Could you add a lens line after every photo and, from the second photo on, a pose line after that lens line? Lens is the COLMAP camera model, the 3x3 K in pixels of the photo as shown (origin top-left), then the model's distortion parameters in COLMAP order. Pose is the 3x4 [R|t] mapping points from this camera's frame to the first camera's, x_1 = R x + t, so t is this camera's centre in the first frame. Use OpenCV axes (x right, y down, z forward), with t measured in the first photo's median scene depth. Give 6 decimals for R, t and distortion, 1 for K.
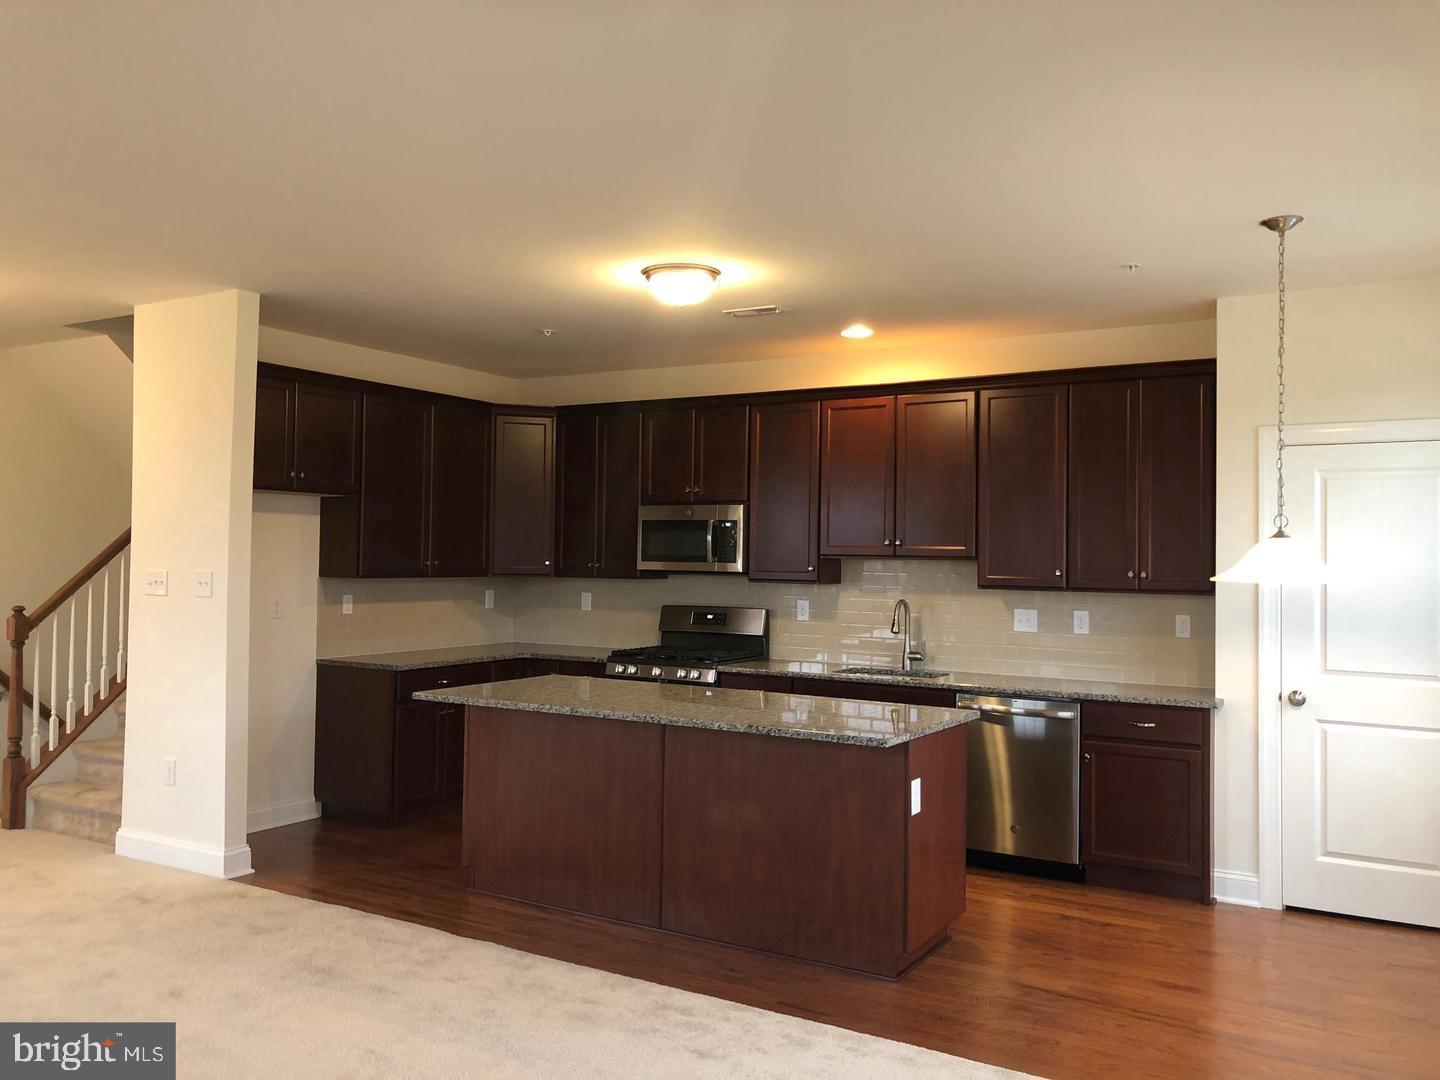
lens RADIAL K [[1170.7, 0, 712.3], [0, 1170.7, 524.4], [0, 0, 1]] dist [0.084035, -0.156300]
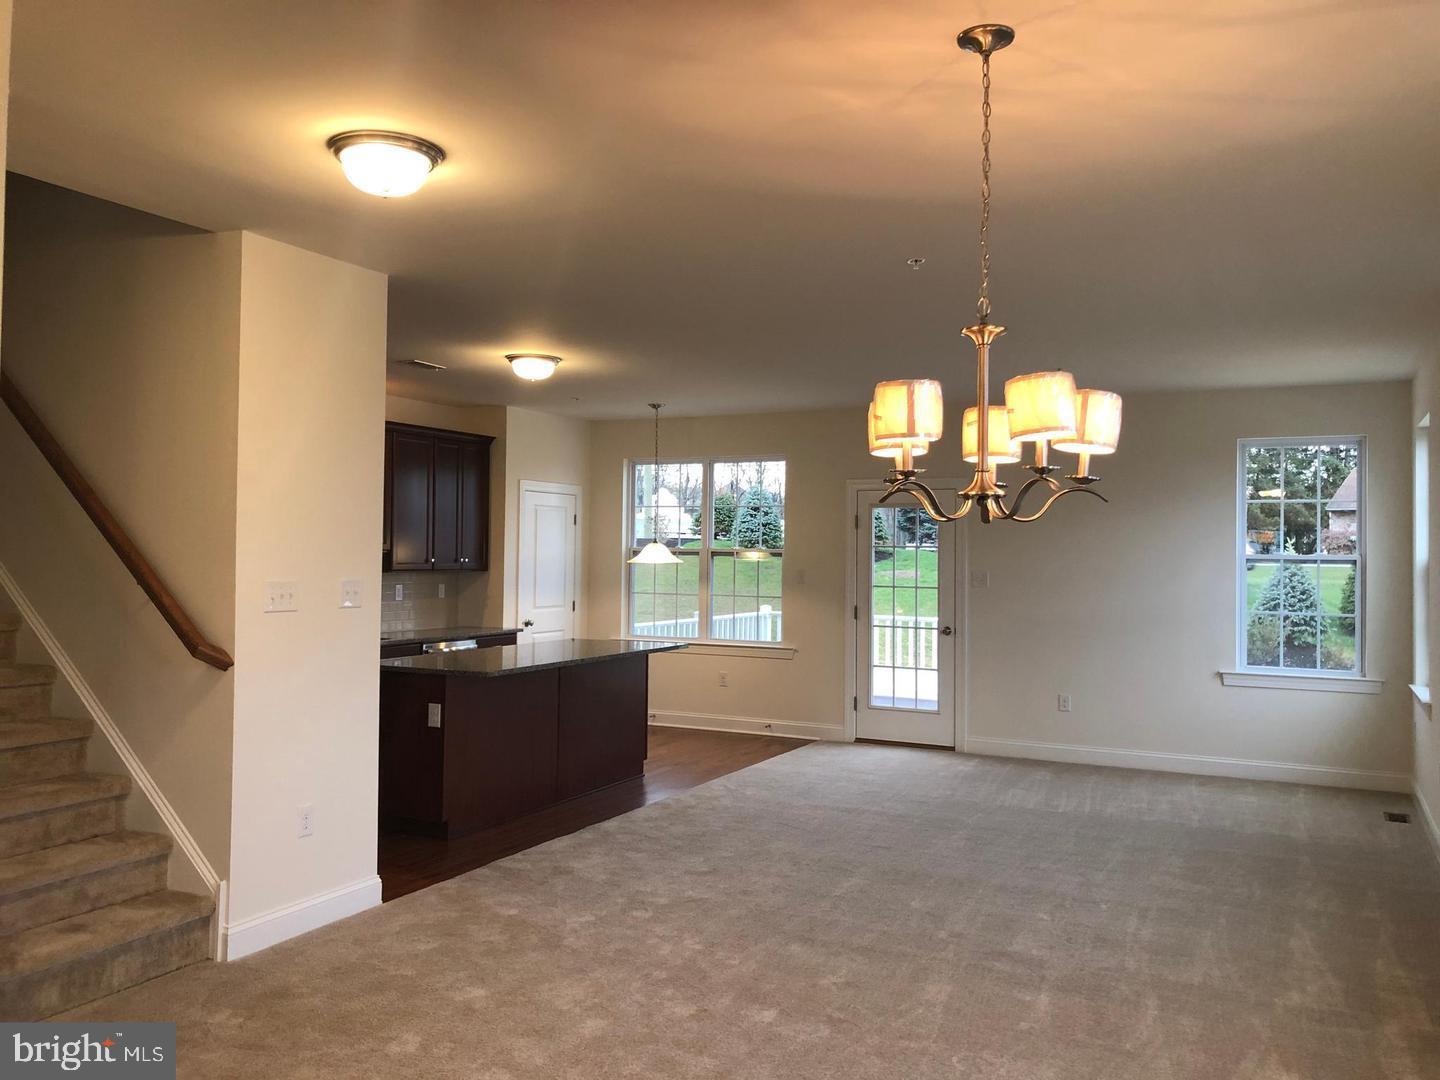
lens RADIAL K [[1170.7, 0, 712.3], [0, 1170.7, 524.4], [0, 0, 1]] dist [0.084035, -0.156300]
pose [[-0.083606, 0.009818, 0.996451, -1.117420], [-0.039848, 0.999119, -0.013188, 0.000549], [-0.995702, -0.040810, -0.083141, 0.676497]]
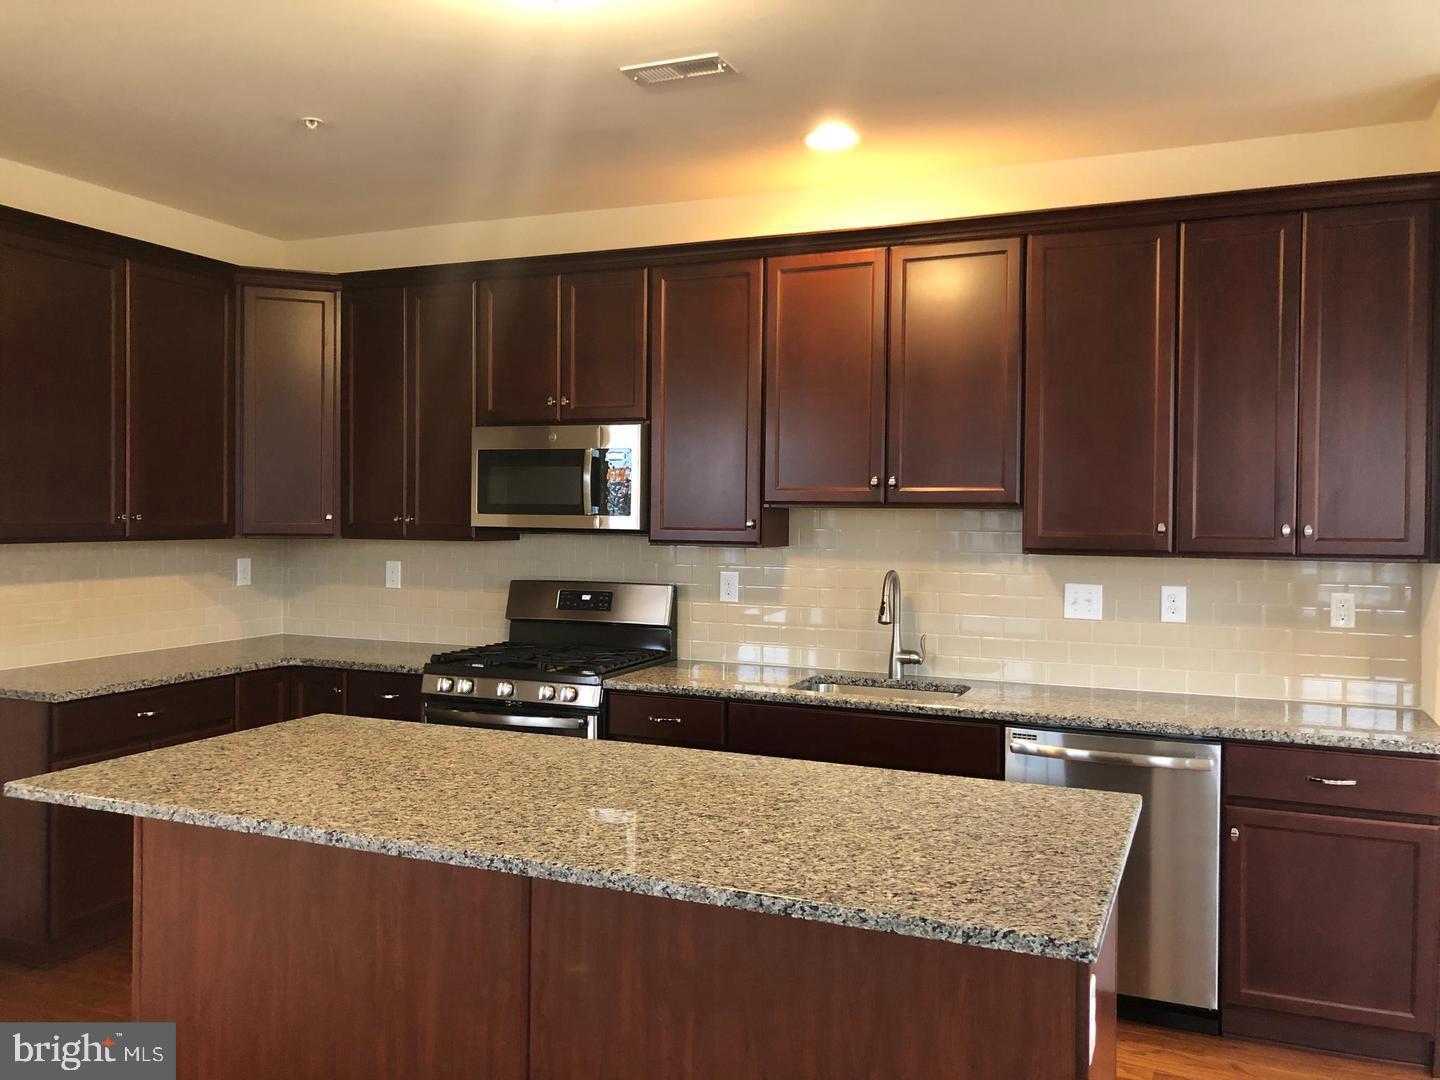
lens RADIAL K [[1170.7, 0, 712.3], [0, 1170.7, 524.4], [0, 0, 1]] dist [0.084035, -0.156300]
pose [[0.990450, -0.006445, 0.137720, -0.023463], [0.000780, 0.999153, 0.041142, 0.011816], [-0.137868, -0.040642, 0.989616, 0.367523]]
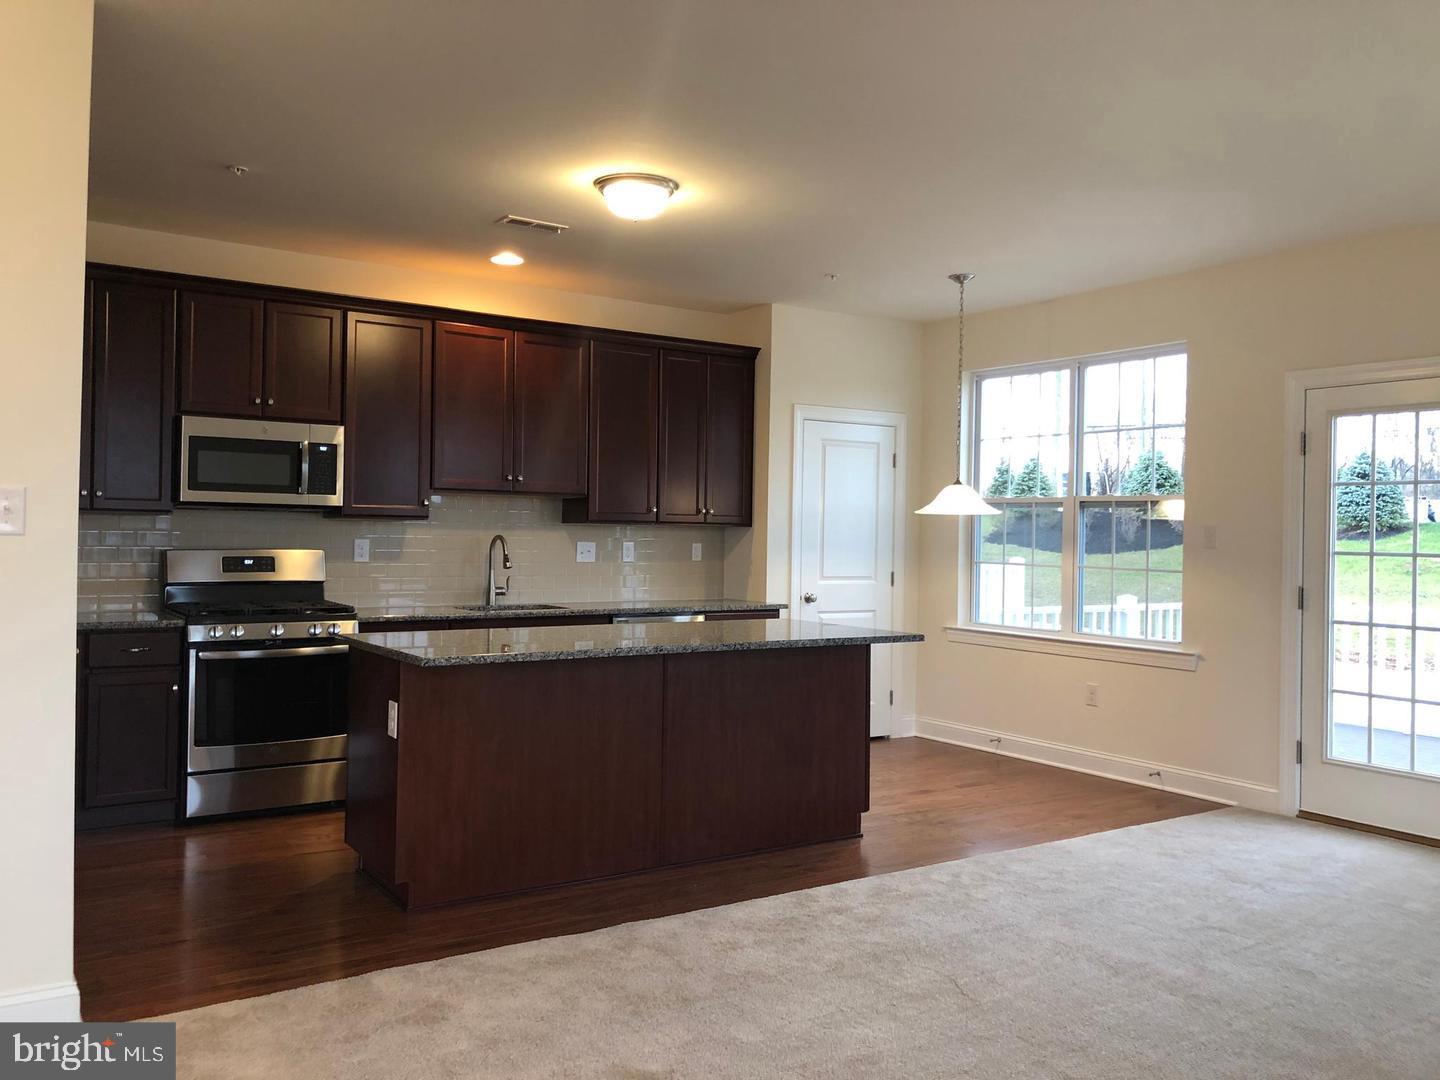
lens RADIAL K [[1170.7, 0, 712.3], [0, 1170.7, 524.4], [0, 0, 1]] dist [0.084035, -0.156300]
pose [[0.418894, -0.000542, 0.908035, -0.651466], [-0.036825, 0.999167, 0.017584, 0.029968], [-0.907288, -0.040805, 0.418525, 0.405995]]
